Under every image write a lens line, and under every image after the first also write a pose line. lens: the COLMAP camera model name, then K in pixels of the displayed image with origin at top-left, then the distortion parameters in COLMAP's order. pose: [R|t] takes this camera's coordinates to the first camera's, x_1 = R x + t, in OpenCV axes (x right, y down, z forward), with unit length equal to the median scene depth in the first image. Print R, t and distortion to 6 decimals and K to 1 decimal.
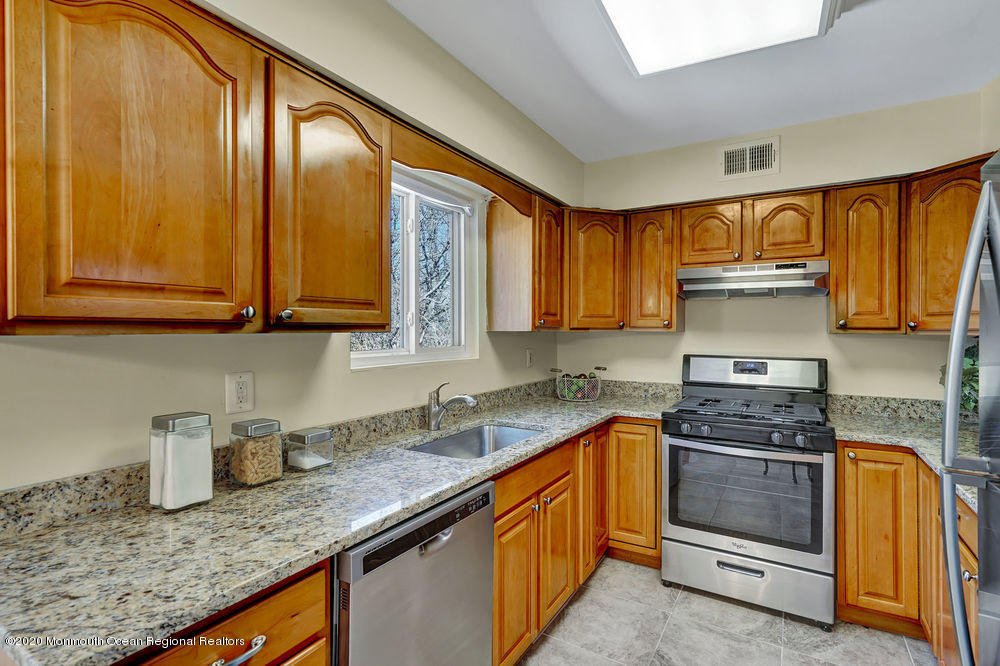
lens RADIAL K [[487.9, 0, 500.4], [0, 487.9, 331.6], [0, 0, 1]] dist [0.003123, 0.000179]
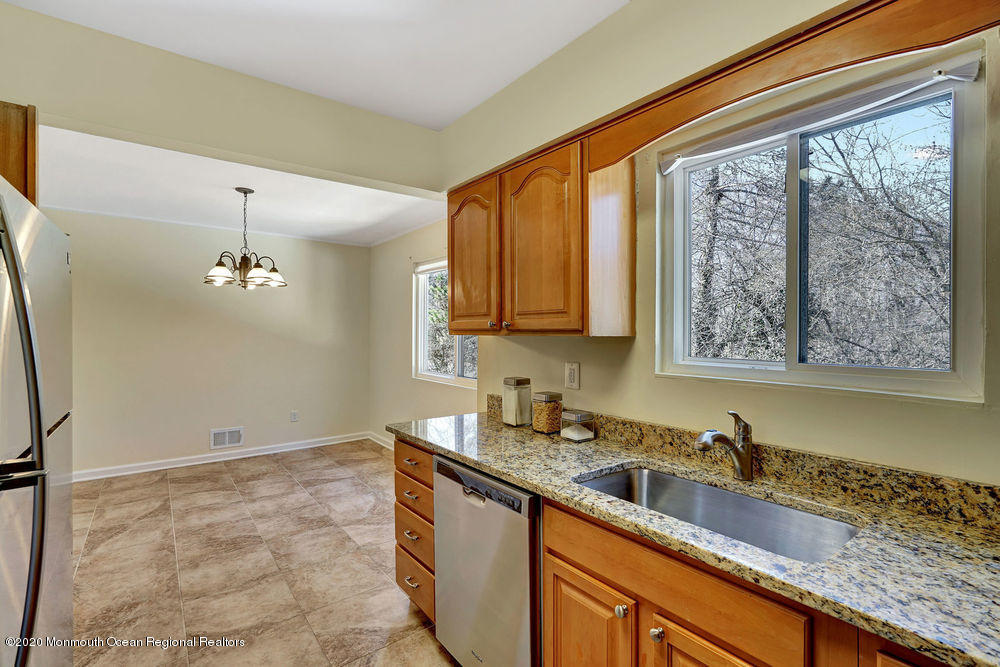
lens RADIAL K [[458.4, 0, 500.6], [0, 458.4, 330.0], [0, 0, 1]] dist [-0.001376, 0.000206]
pose [[-0.366186, -0.000384, -0.930542, 0.870650], [-0.003132, 0.999995, 0.000819, -0.015507], [0.930536, 0.003215, -0.366185, 1.335556]]
